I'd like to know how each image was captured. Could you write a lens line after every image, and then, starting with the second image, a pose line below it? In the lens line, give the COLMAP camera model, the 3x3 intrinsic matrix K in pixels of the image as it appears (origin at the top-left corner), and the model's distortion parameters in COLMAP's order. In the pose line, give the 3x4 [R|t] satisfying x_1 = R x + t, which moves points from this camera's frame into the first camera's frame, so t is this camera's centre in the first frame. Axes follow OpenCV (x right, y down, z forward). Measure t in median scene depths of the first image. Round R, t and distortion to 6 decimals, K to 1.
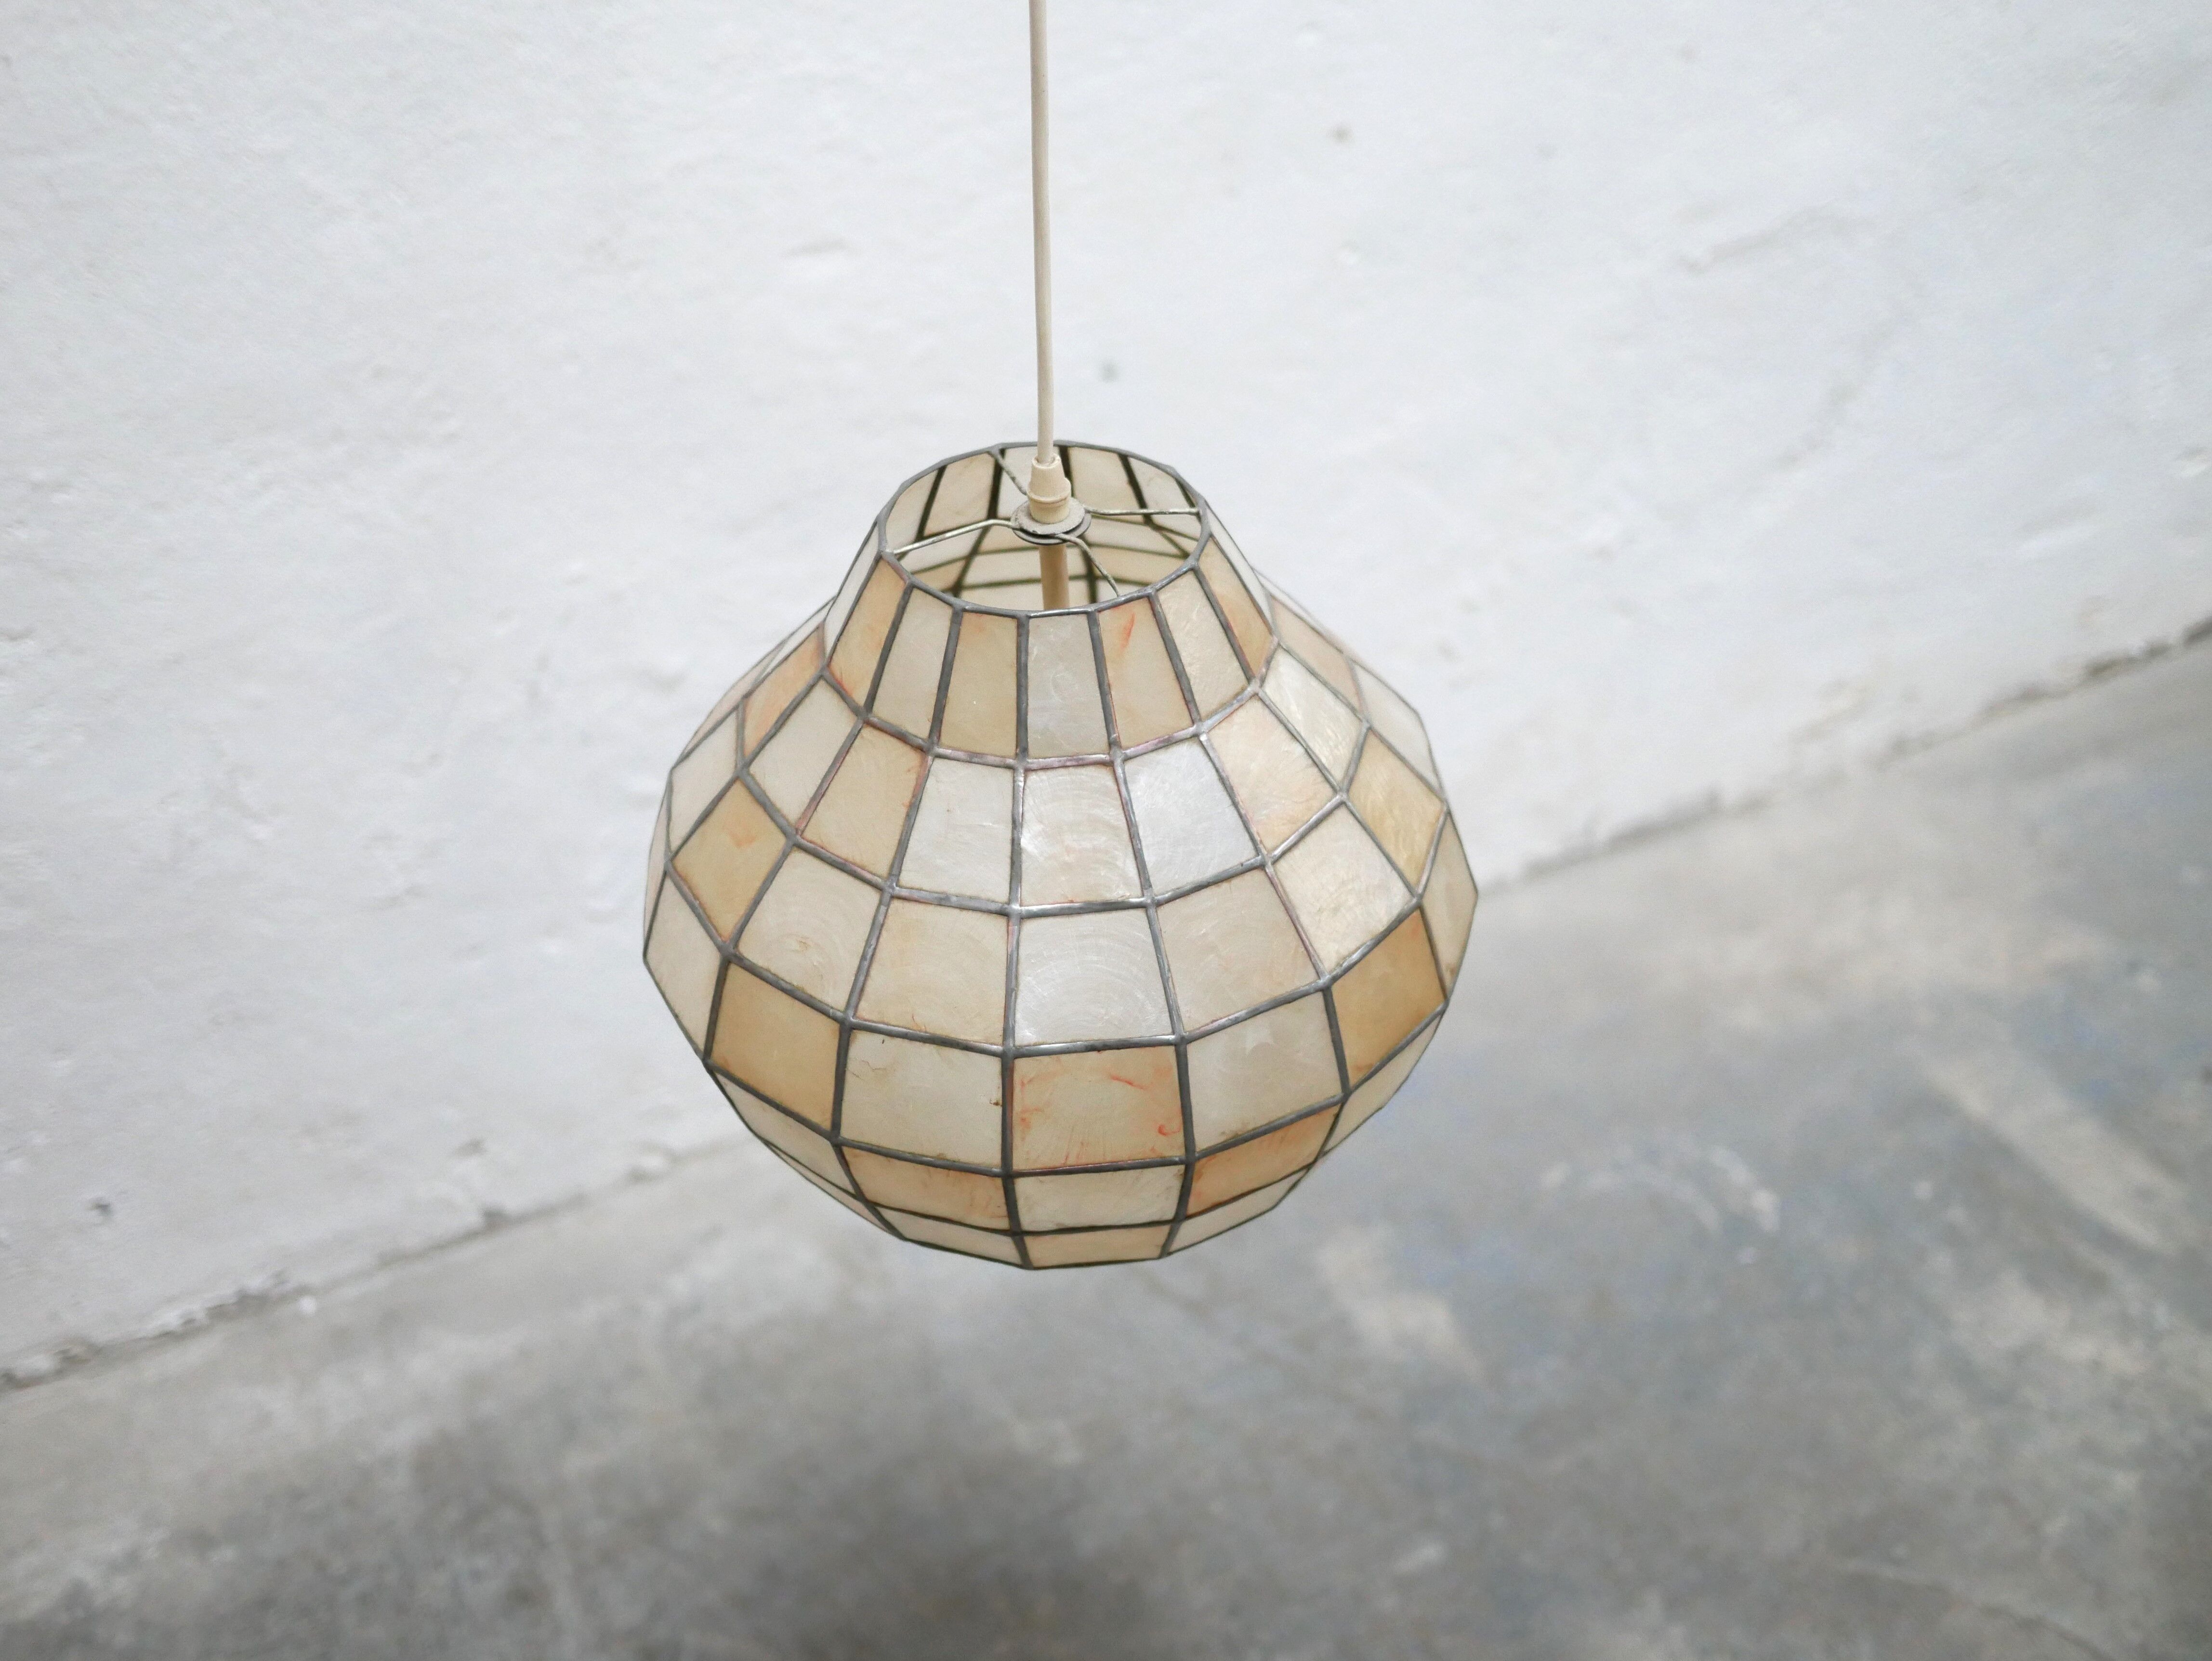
lens RADIAL K [[2528.4, 0, 1106.6], [0, 2528.4, 838.0], [0, 0, 1]] dist [-0.021762, 0.044104]
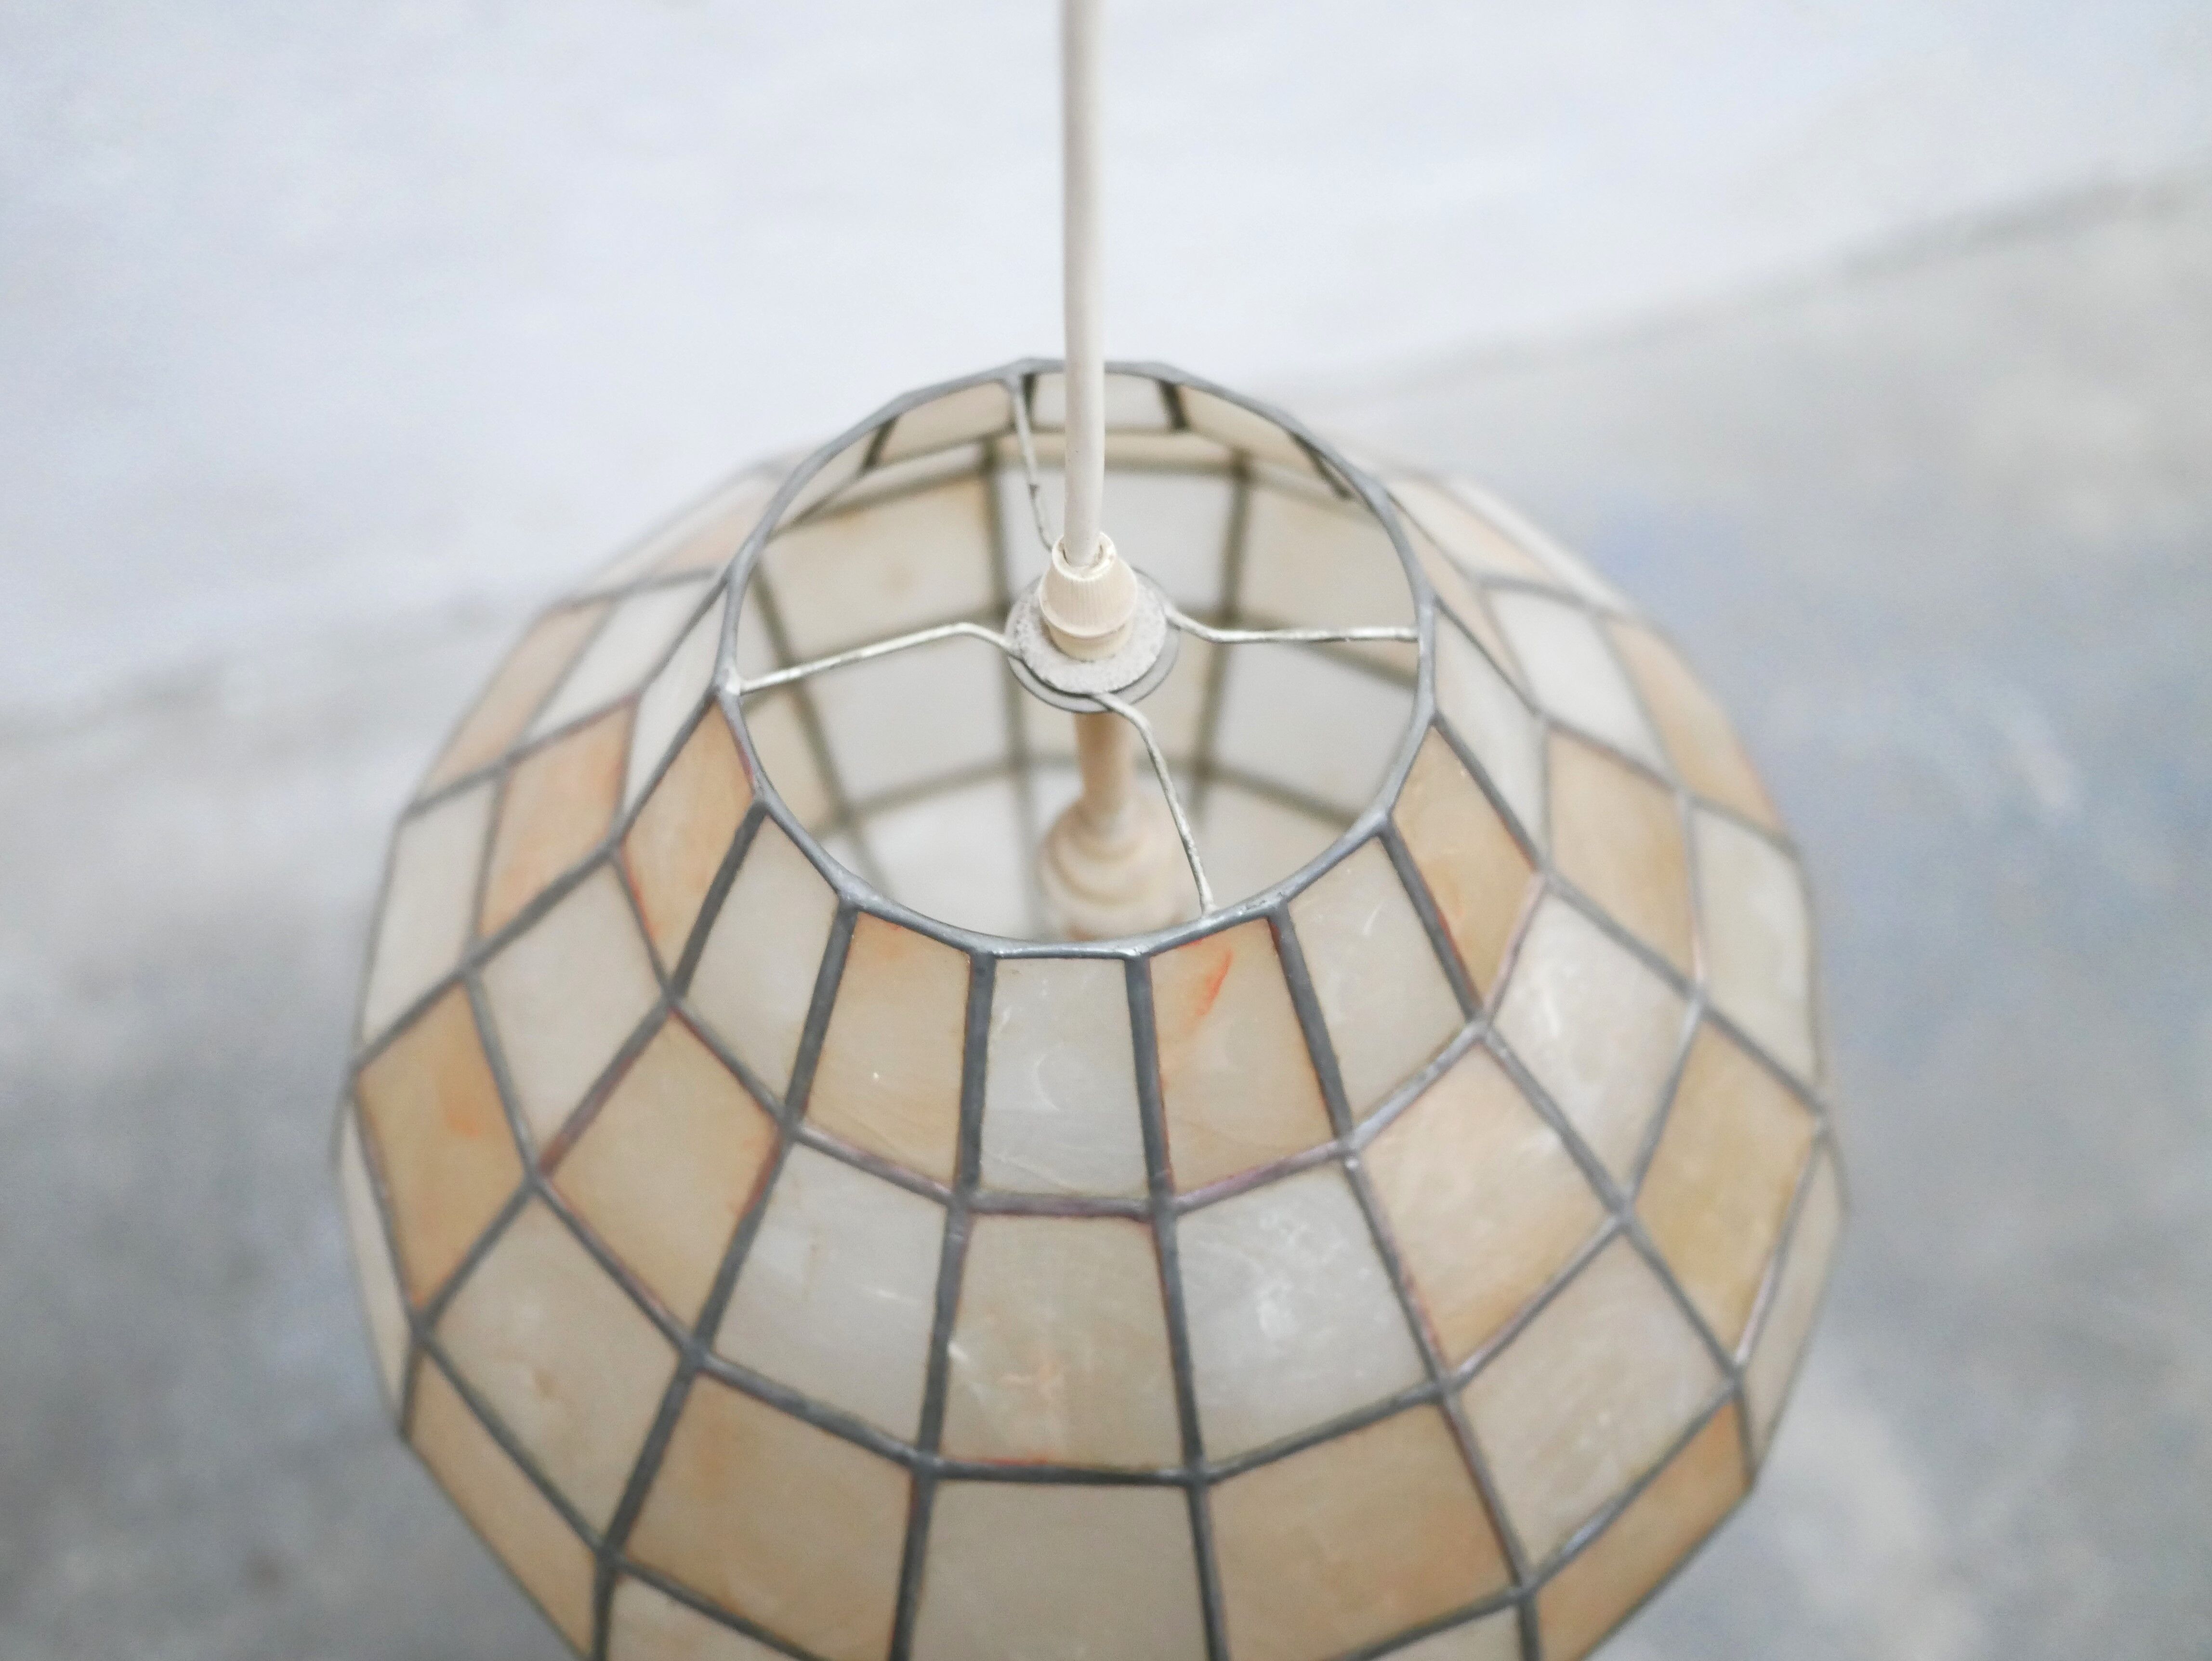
lens RADIAL K [[2528.4, 0, 1106.6], [0, 2528.4, 838.0], [0, 0, 1]] dist [-0.021762, 0.044104]
pose [[0.991729, 0.121410, -0.041633, 0.004506], [-0.095391, 0.914233, 0.393800, -0.277425], [0.085874, -0.386571, 0.918253, 0.574321]]
